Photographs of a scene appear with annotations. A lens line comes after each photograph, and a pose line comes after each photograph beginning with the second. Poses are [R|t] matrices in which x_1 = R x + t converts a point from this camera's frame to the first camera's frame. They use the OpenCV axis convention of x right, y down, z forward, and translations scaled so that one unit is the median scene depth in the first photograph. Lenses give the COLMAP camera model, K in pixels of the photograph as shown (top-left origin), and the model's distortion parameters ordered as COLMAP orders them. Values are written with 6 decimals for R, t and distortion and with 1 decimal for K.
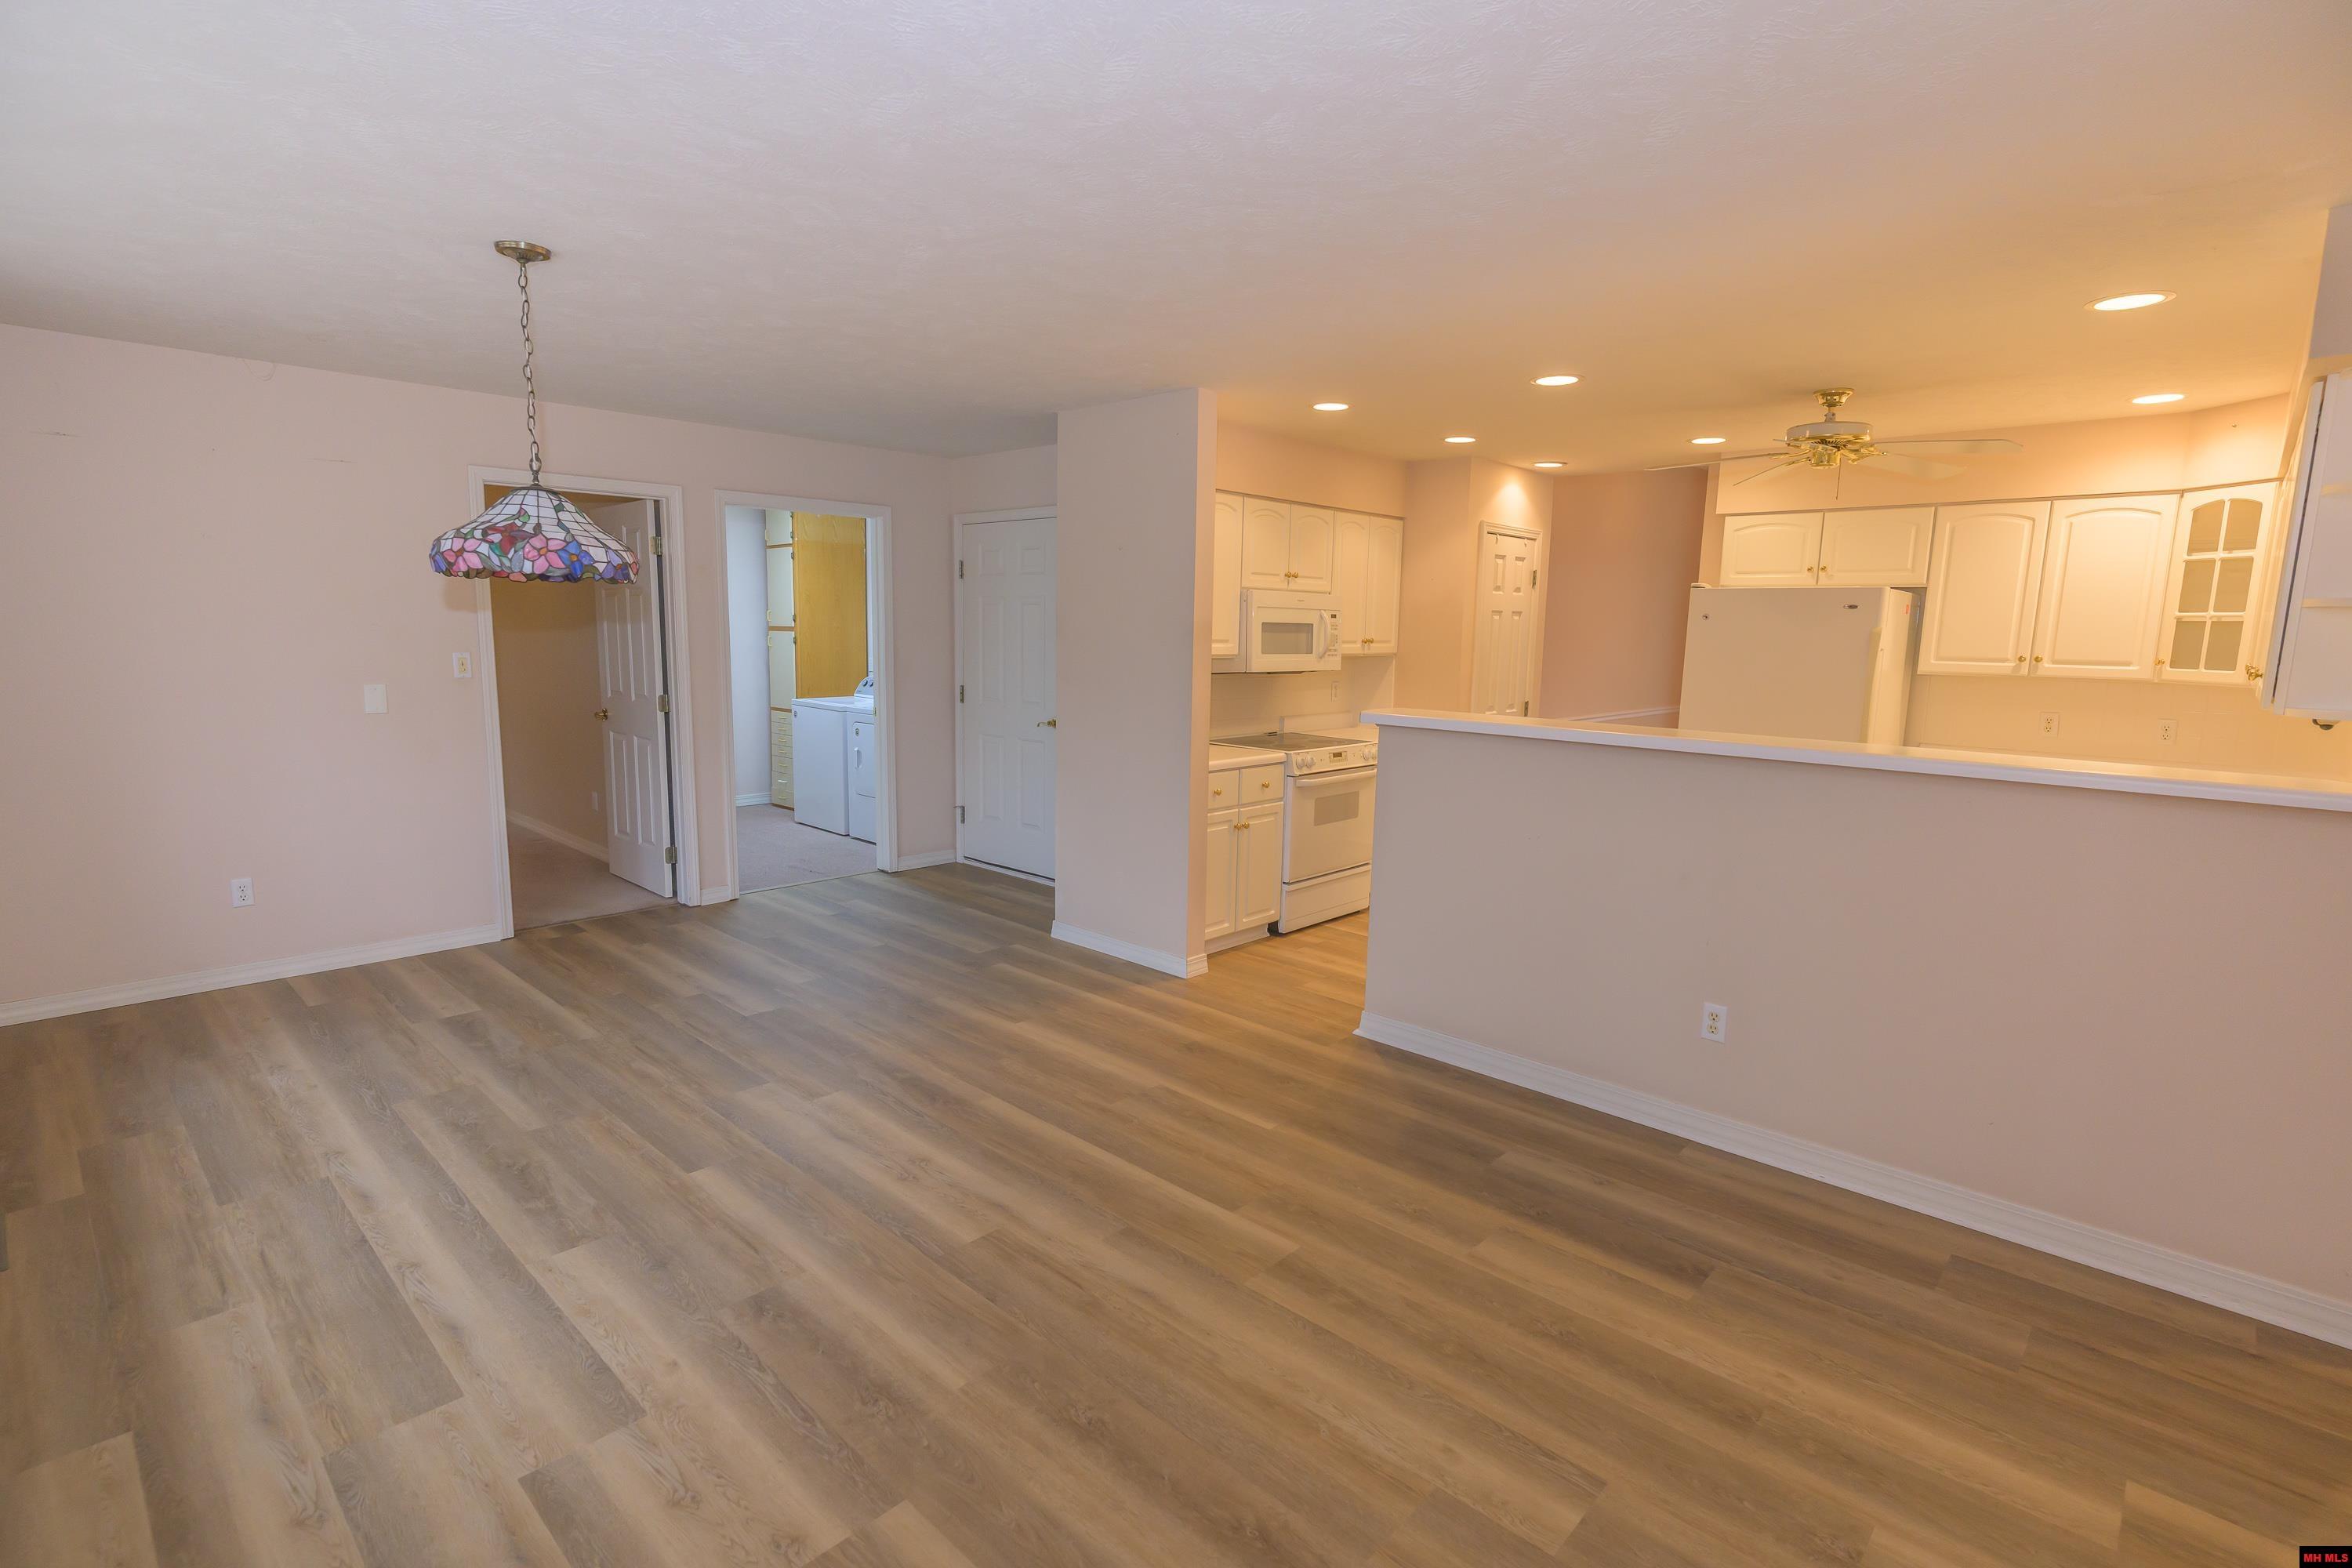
lens RADIAL K [[1121.5, 0, 1167.9], [0, 1121.5, 788.4], [0, 0, 1]] dist [0.000222, 0.000305]
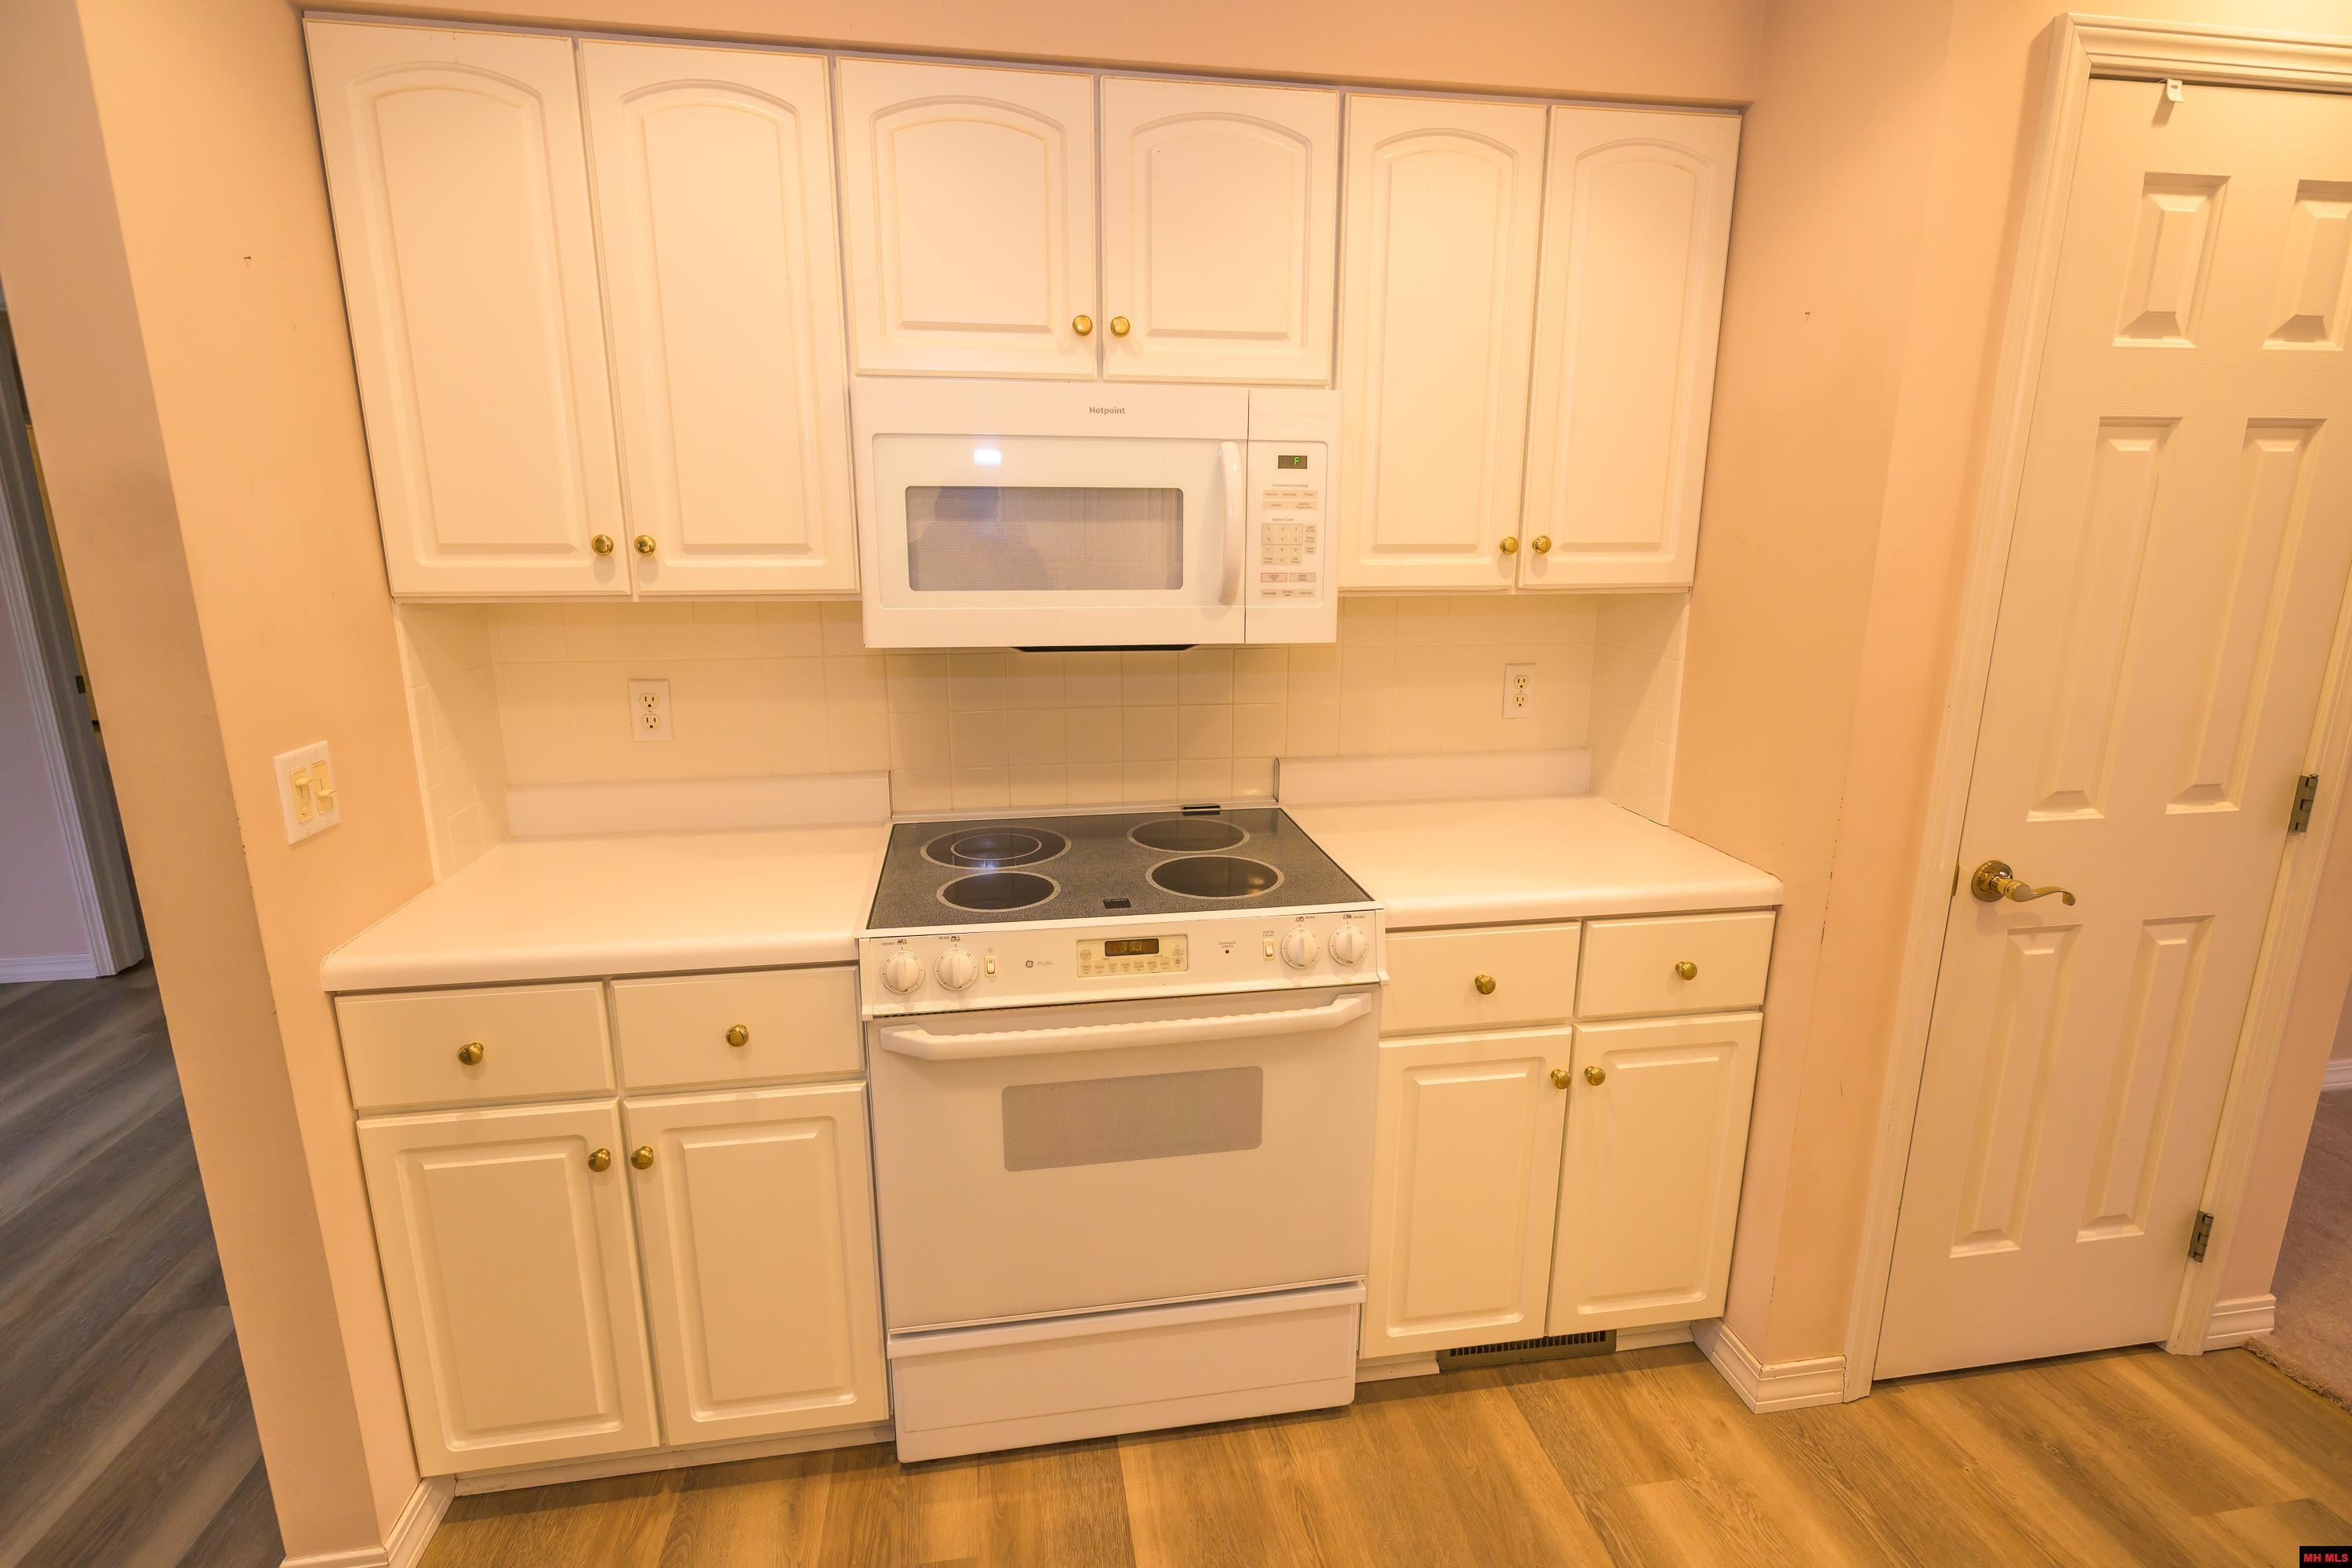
lens RADIAL K [[1112.0, 0, 1168.8], [0, 1112.0, 780.0], [0, 0, 1]] dist [0.000078, -0.000133]
pose [[0.793532, 0.121325, -0.596311, 0.314055], [-0.075433, 0.991977, 0.101446, -0.099254], [0.603835, -0.035520, 0.796318, 0.756409]]
